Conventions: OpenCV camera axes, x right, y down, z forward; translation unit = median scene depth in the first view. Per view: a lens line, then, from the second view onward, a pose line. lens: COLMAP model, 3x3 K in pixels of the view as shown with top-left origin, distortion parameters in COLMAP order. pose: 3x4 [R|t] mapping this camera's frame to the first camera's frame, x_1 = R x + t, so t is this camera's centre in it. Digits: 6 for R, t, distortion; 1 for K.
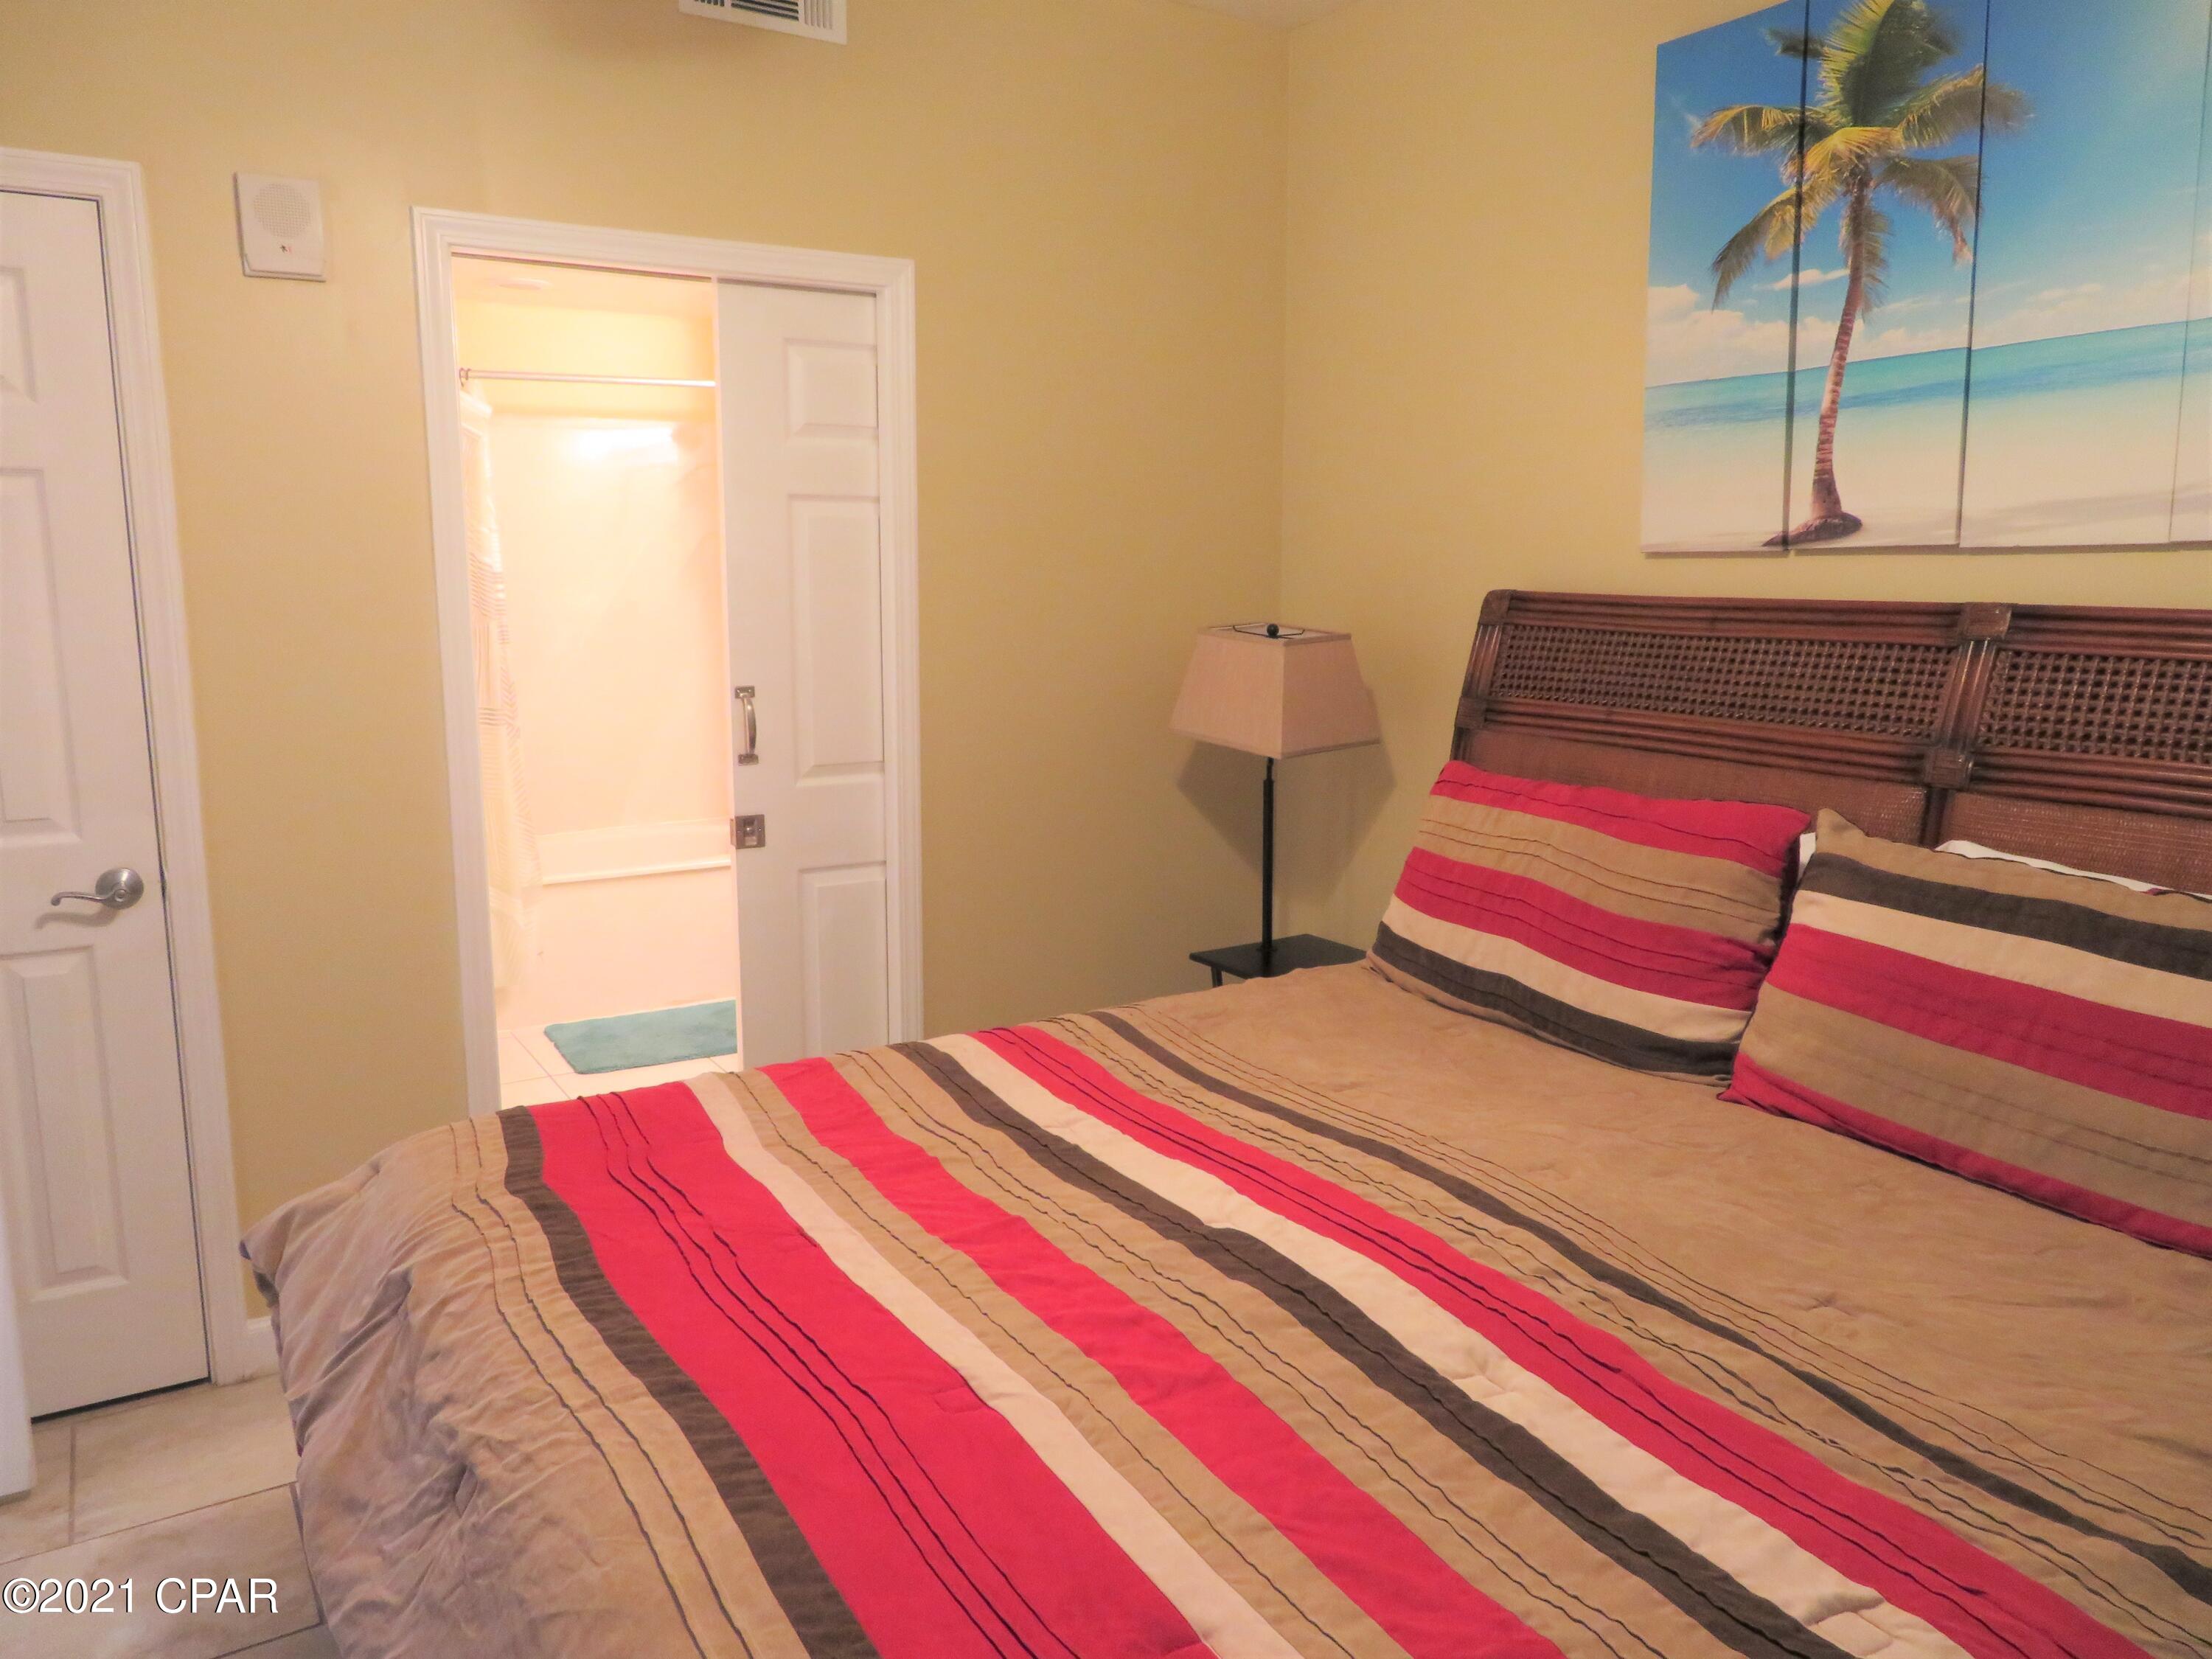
lens RADIAL K [[1575.0, 0, 1116.3], [0, 1575.0, 822.6], [0, 0, 1]] dist [-0.004806, 0.010073]
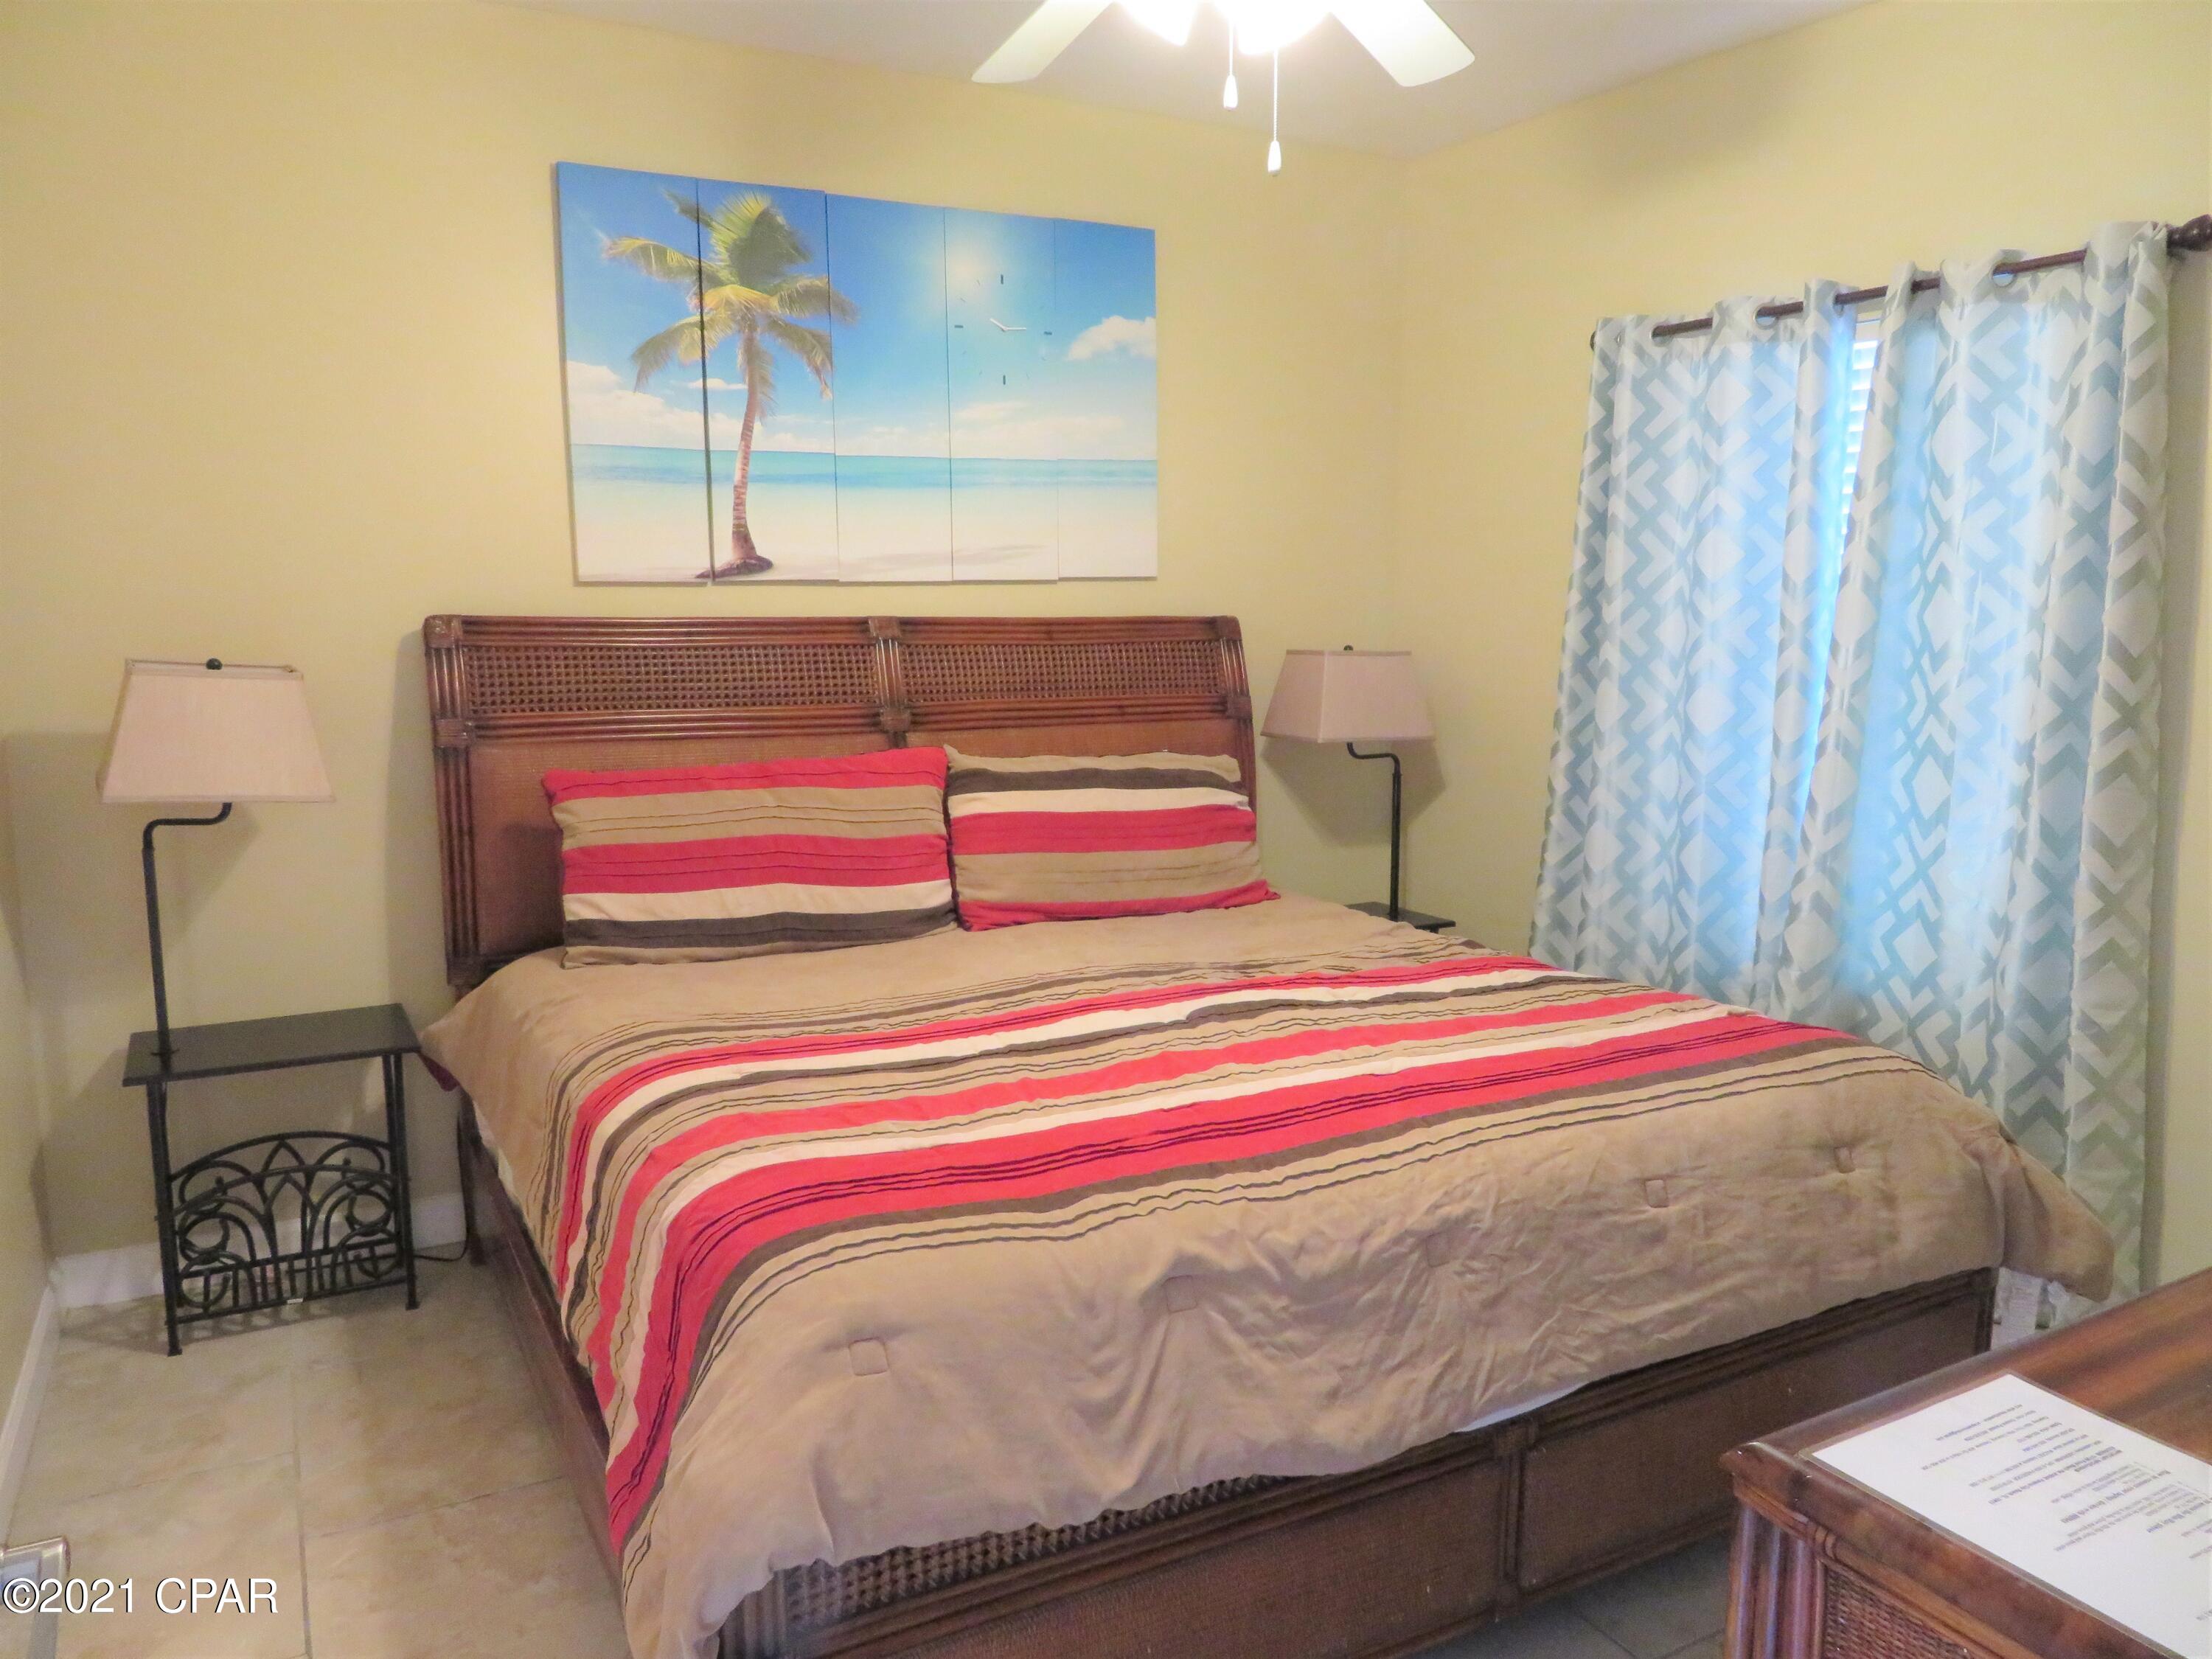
lens RADIAL K [[1575.0, 0, 1115.6], [0, 1575.0, 826.5], [0, 0, 1]] dist [-0.004806, 0.010073]
pose [[0.084018, -0.152068, 0.984792, -0.963512], [0.153465, 0.978471, 0.137999, -0.105002], [-0.984576, 0.139537, 0.105547, 0.571120]]
